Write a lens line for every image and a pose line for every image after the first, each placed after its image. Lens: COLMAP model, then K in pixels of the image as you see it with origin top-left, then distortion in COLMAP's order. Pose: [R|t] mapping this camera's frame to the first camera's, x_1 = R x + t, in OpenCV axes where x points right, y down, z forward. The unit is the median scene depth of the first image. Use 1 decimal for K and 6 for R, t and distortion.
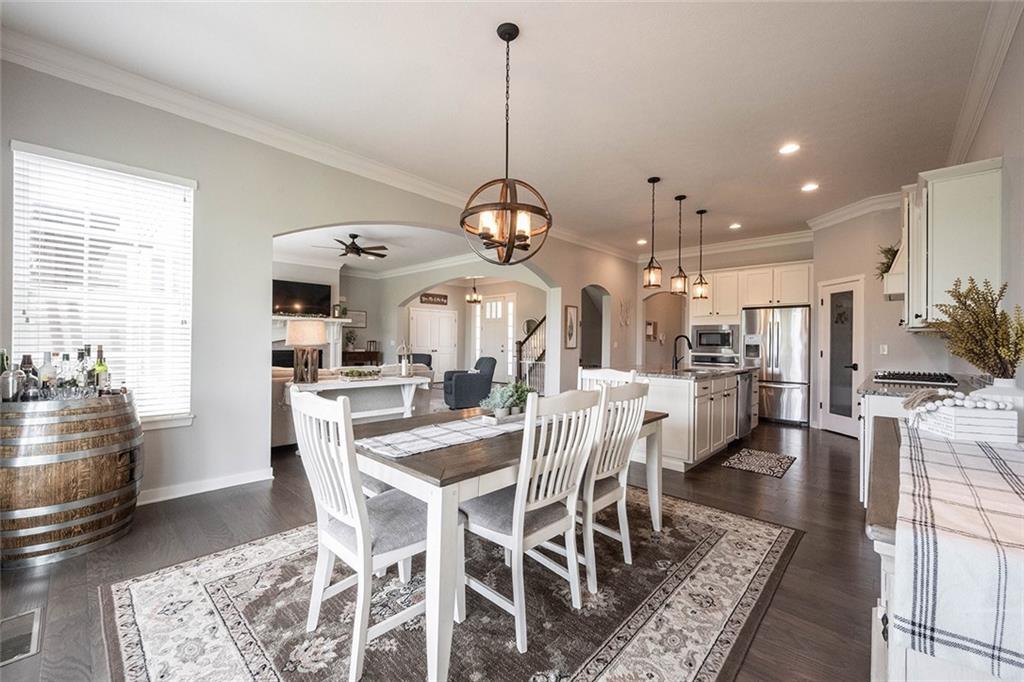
lens RADIAL K [[410.6, 0, 503.5], [0, 410.6, 342.5], [0, 0, 1]] dist [-0.001645, -0.000158]
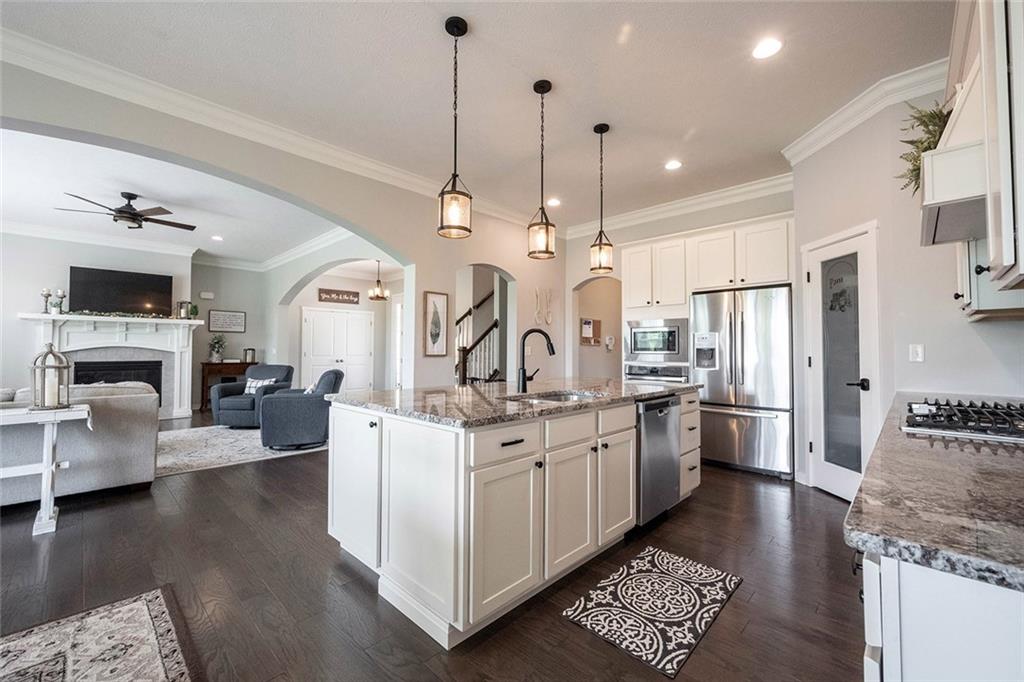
lens RADIAL K [[412.1, 0, 512.0], [0, 412.1, 341.0], [0, 0, 1]] dist [0.000698, -0.000059]
pose [[0.999906, -0.008066, -0.011089, 0.306000], [0.007767, 0.999611, -0.026769, 0.009119], [0.011301, 0.026680, 0.999580, 0.344002]]
